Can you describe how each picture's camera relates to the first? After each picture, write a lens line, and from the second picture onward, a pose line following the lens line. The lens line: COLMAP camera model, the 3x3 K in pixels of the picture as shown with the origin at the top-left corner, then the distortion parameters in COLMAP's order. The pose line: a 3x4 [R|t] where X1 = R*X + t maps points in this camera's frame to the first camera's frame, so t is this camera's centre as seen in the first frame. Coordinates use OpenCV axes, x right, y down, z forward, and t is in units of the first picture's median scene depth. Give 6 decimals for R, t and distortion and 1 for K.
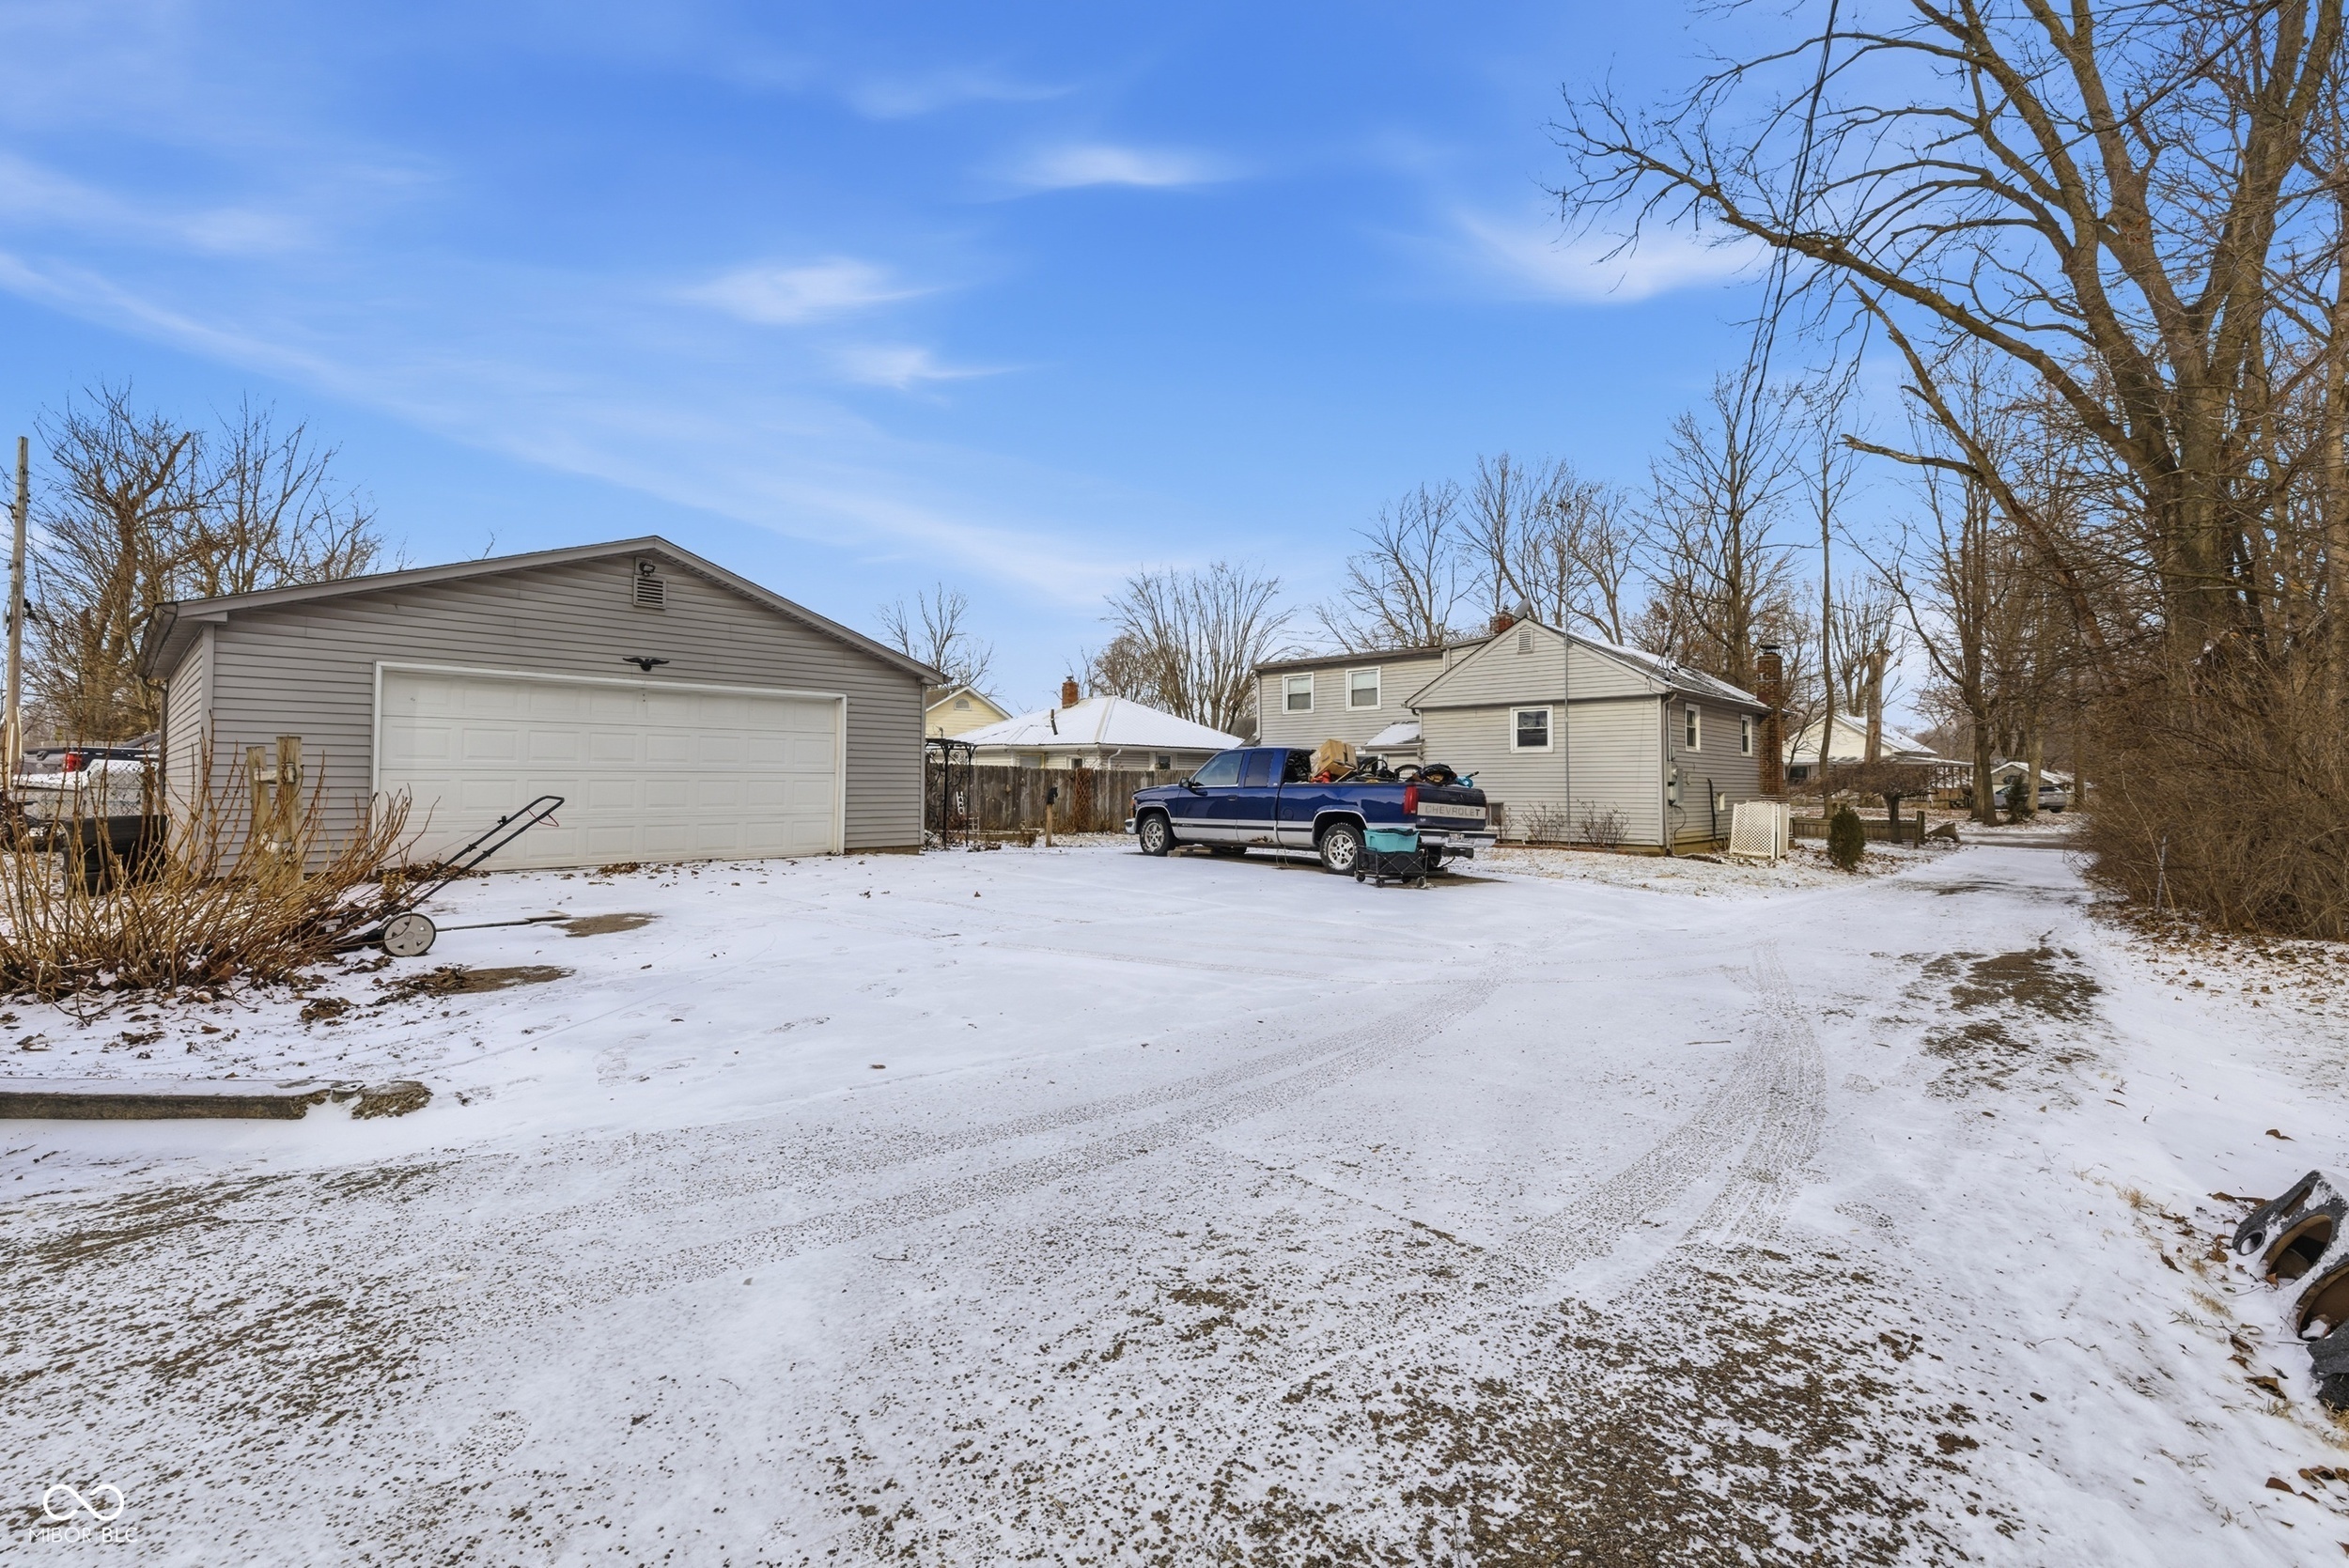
lens RADIAL K [[988.4, 0, 1186.2], [0, 988.4, 769.4], [0, 0, 1]] dist [0.004249, 0.000006]
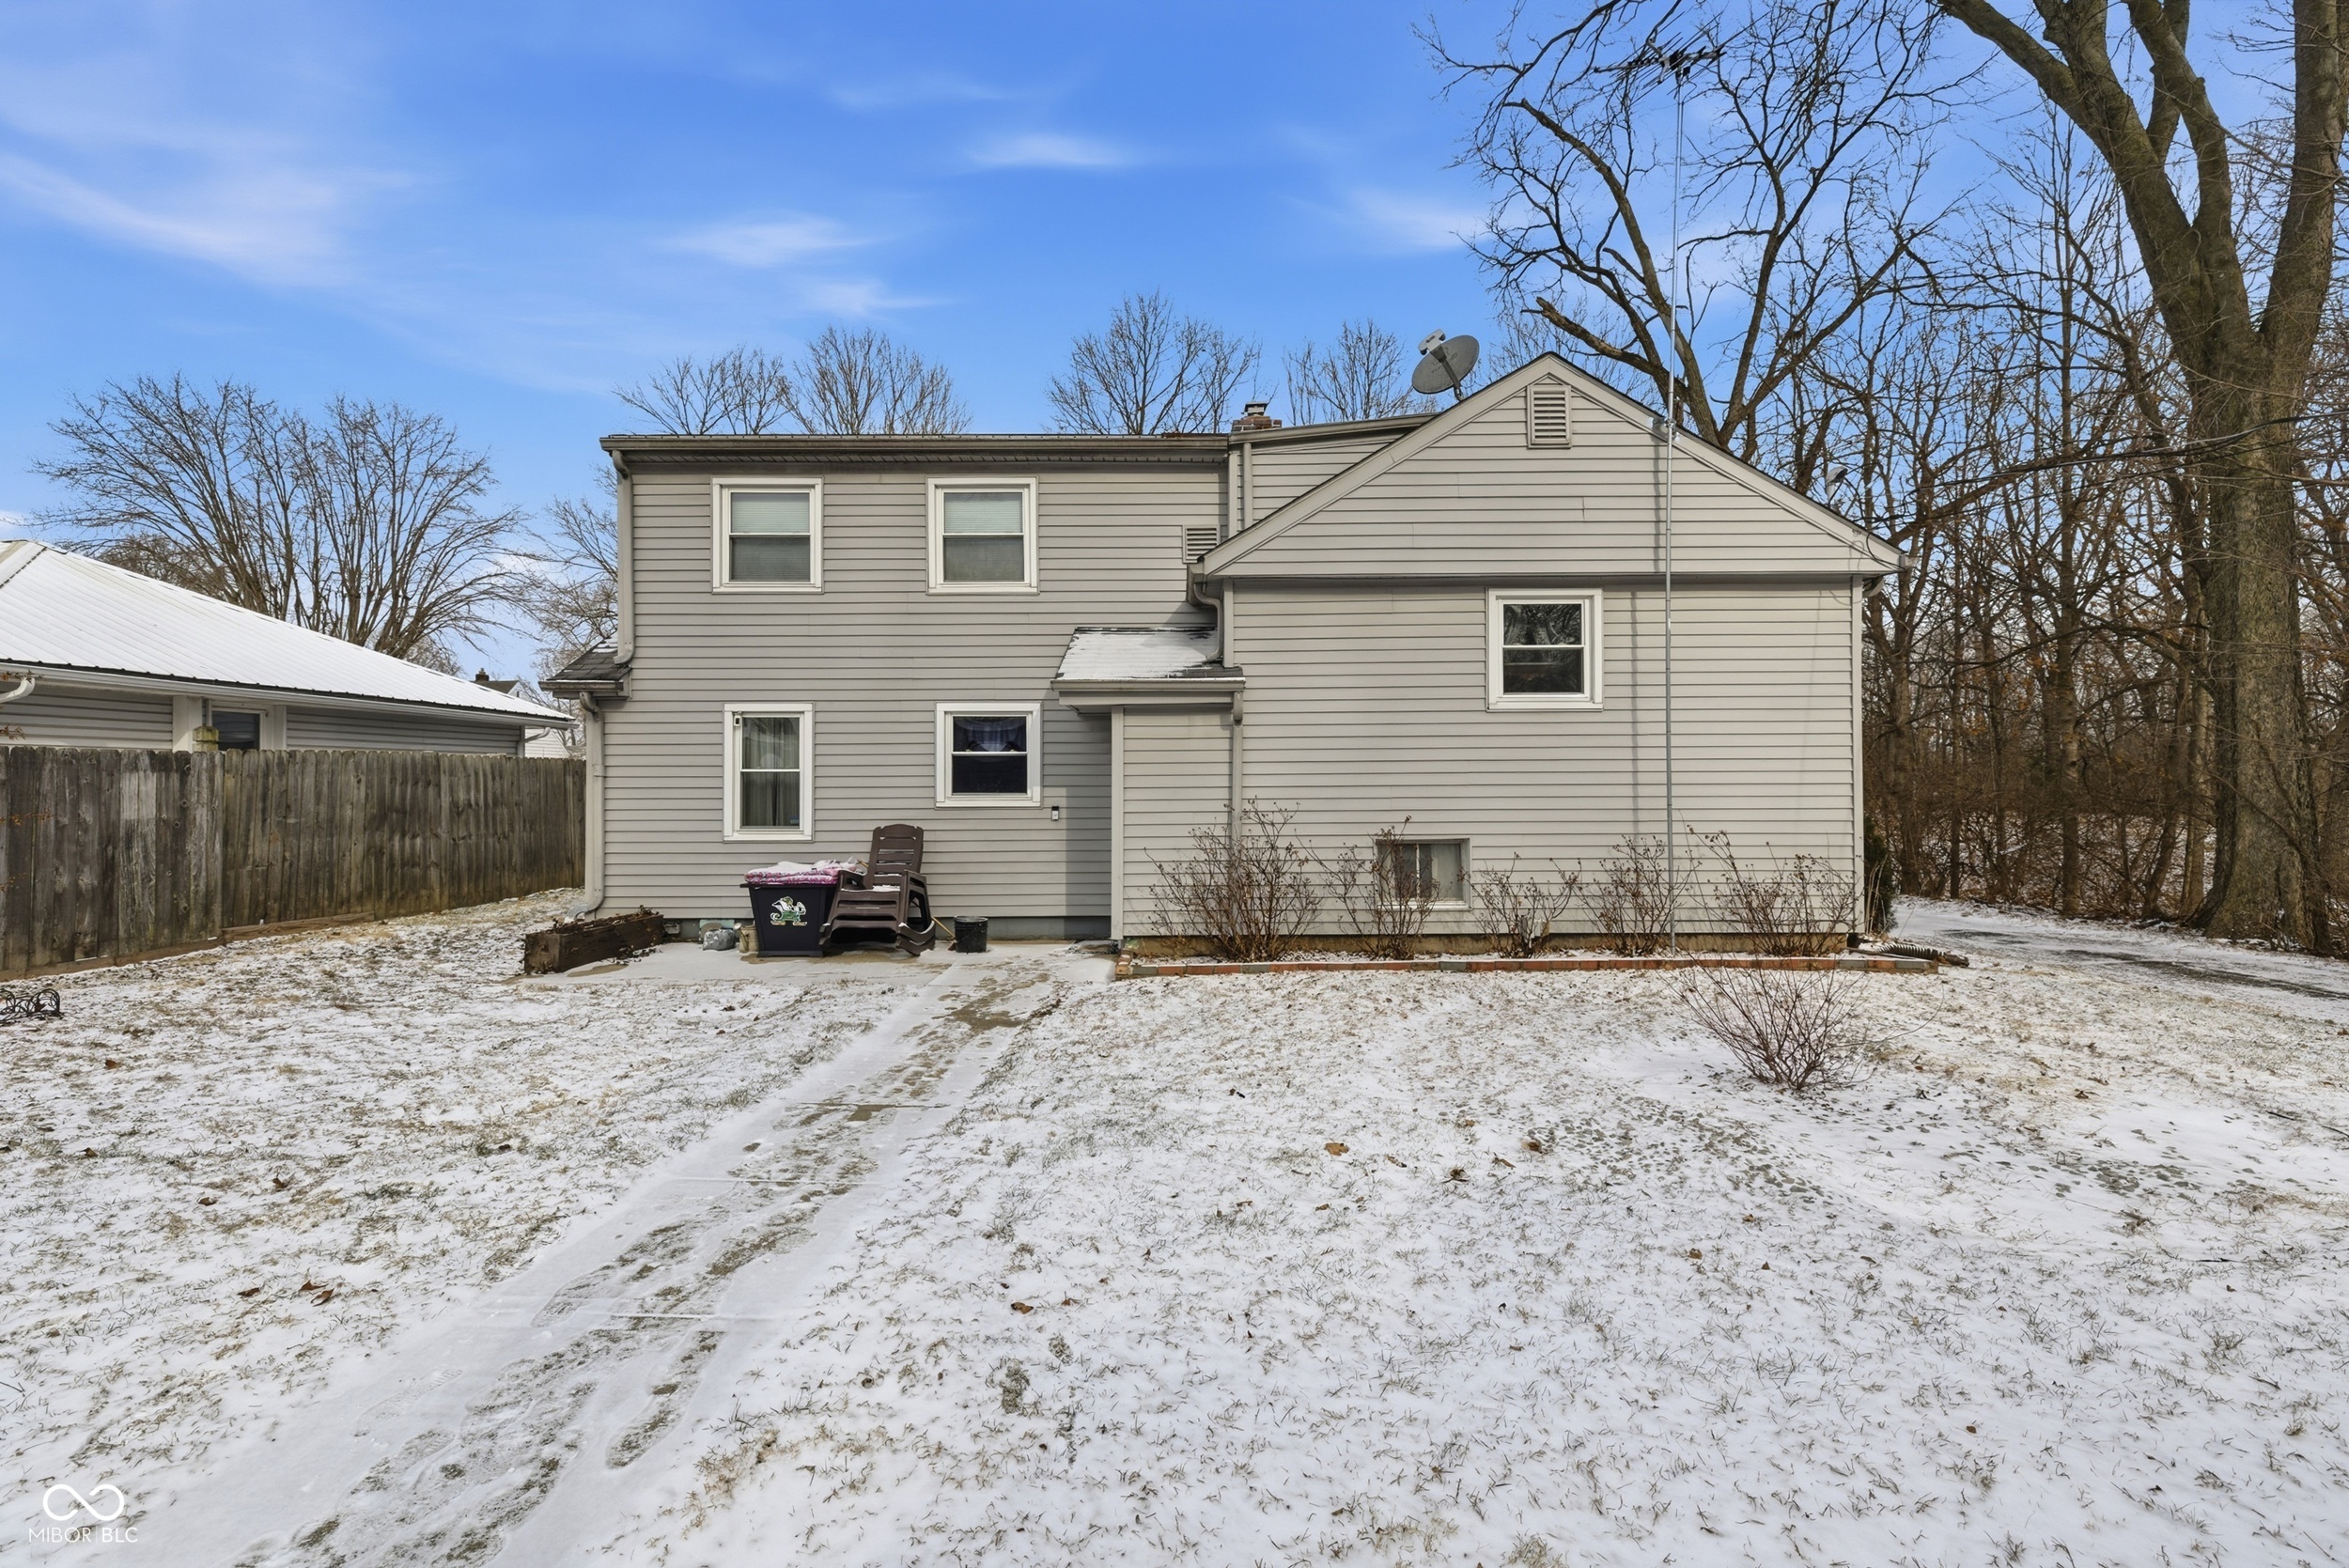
lens RADIAL K [[988.4, 0, 1186.2], [0, 988.4, 769.4], [0, 0, 1]] dist [0.004249, 0.000006]
pose [[0.735194, 0.002090, 0.677854, -0.016477], [-0.004628, 0.999987, 0.001937, 0.005458], [-0.677841, -0.004561, 0.735194, 0.639753]]
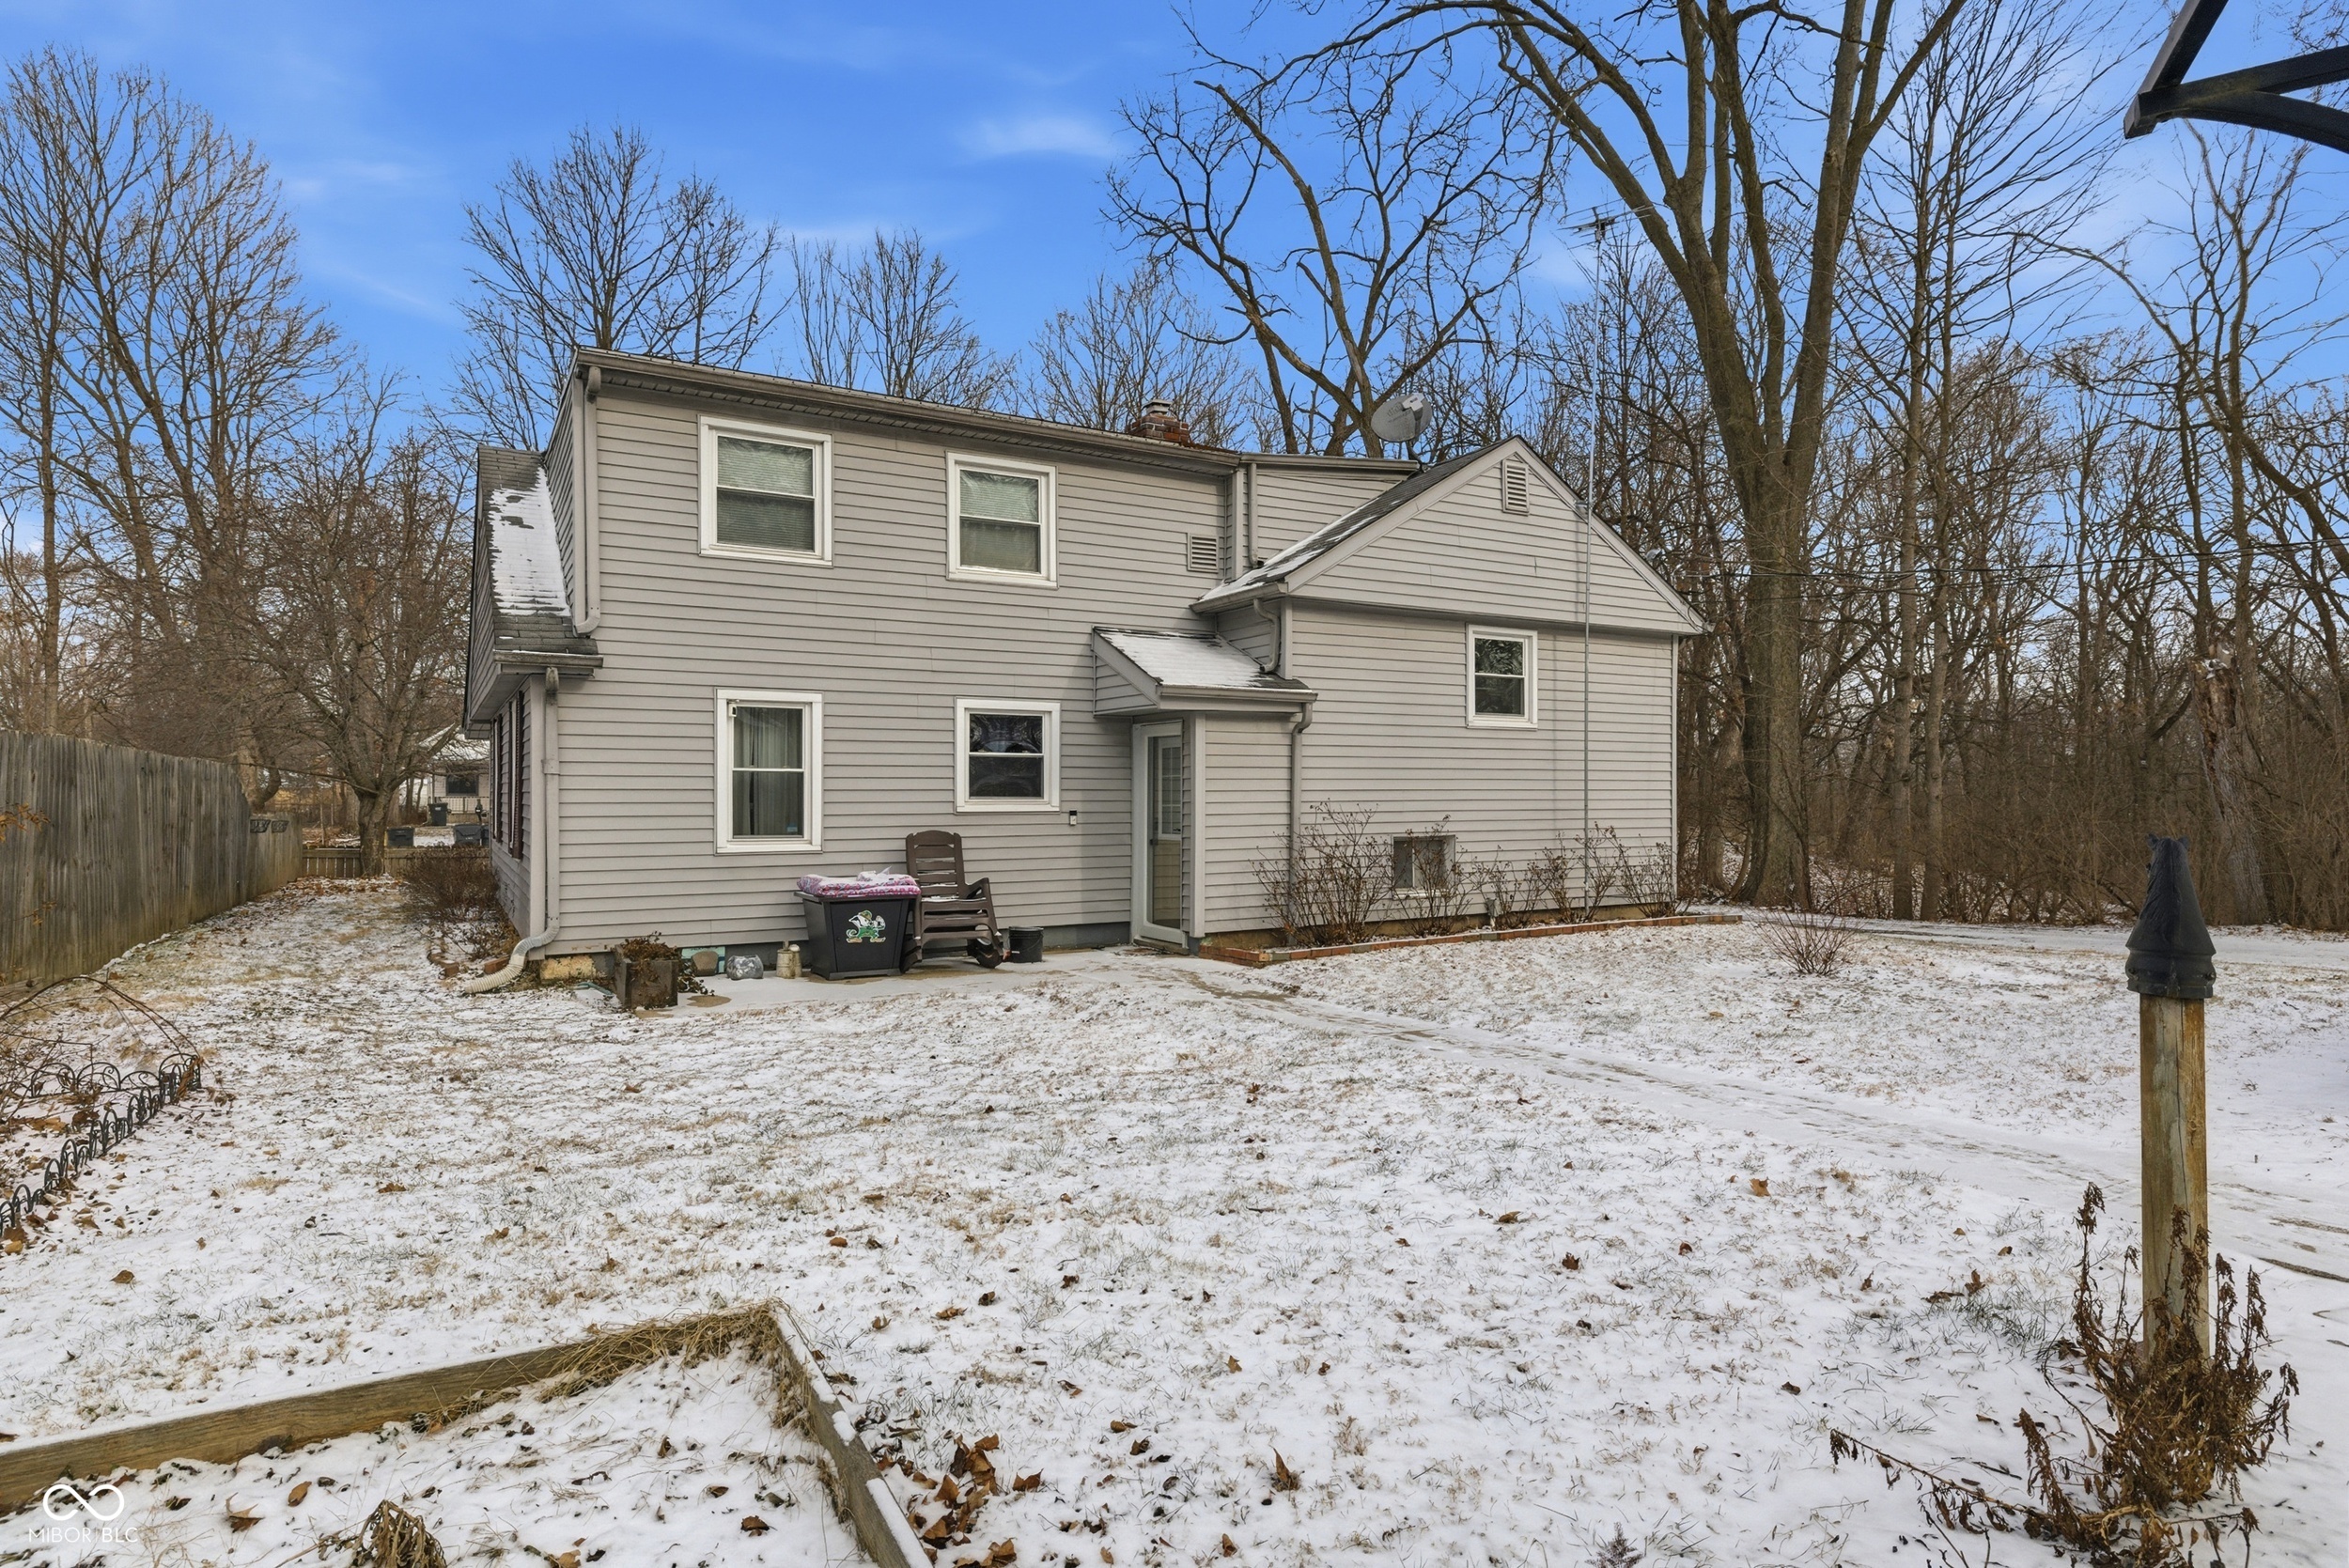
lens RADIAL K [[1297.4, 0, 1174.5], [0, 1297.4, 784.0], [0, 0, 1]] dist [-0.000754, 0.000188]
pose [[0.286533, 0.005770, 0.958053, -0.229031], [-0.013675, 0.999905, -0.001933, 0.010657], [-0.957973, -0.012548, 0.286585, 0.769354]]
